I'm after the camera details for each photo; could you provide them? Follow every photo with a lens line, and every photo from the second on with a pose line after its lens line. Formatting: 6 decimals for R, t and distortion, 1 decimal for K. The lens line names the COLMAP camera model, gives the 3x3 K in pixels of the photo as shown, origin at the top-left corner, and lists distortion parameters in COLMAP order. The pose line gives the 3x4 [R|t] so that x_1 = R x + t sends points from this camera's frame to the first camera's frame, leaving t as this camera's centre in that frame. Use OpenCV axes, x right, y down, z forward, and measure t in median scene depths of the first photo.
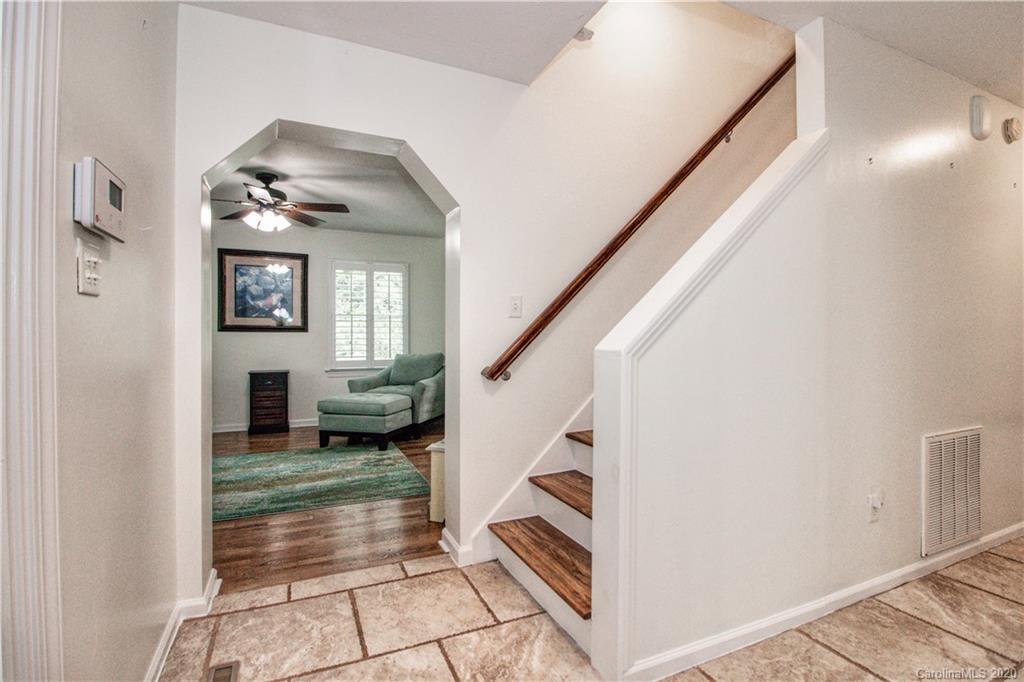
lens RADIAL K [[488.4, 0, 512.9], [0, 488.4, 336.5], [0, 0, 1]] dist [-0.011317, -0.006207]
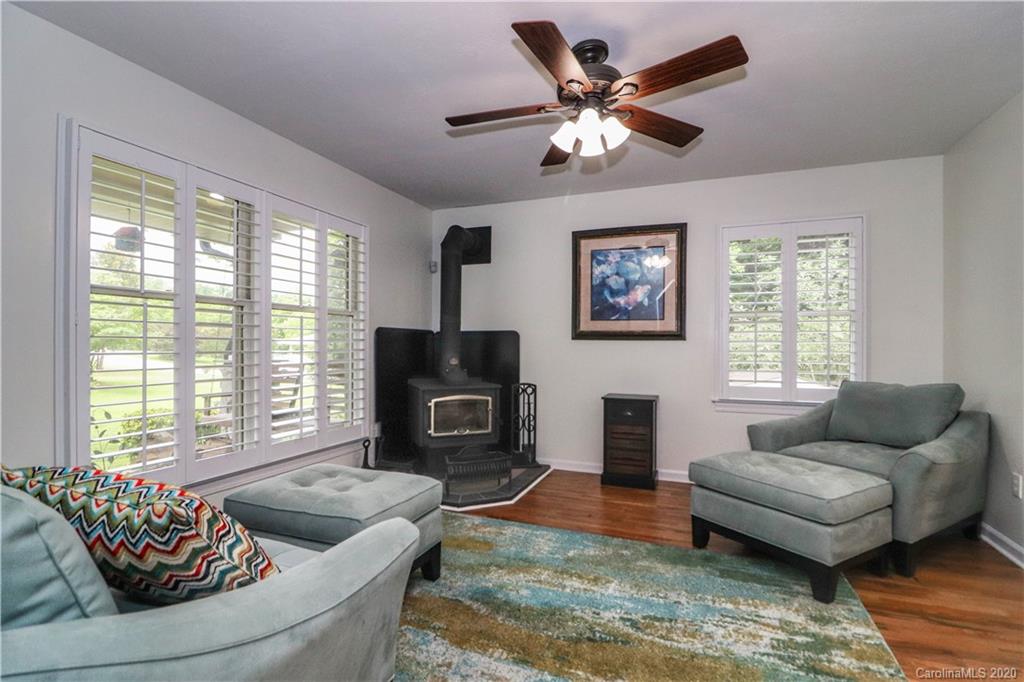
lens RADIAL K [[488.4, 0, 505.0], [0, 488.4, 343.2], [0, 0, 1]] dist [-0.011317, -0.006207]
pose [[0.697888, 0.006714, -0.716176, -0.125726], [-0.010820, 0.999941, -0.001168, -0.002260], [0.716126, 0.008564, 0.697919, 0.386216]]
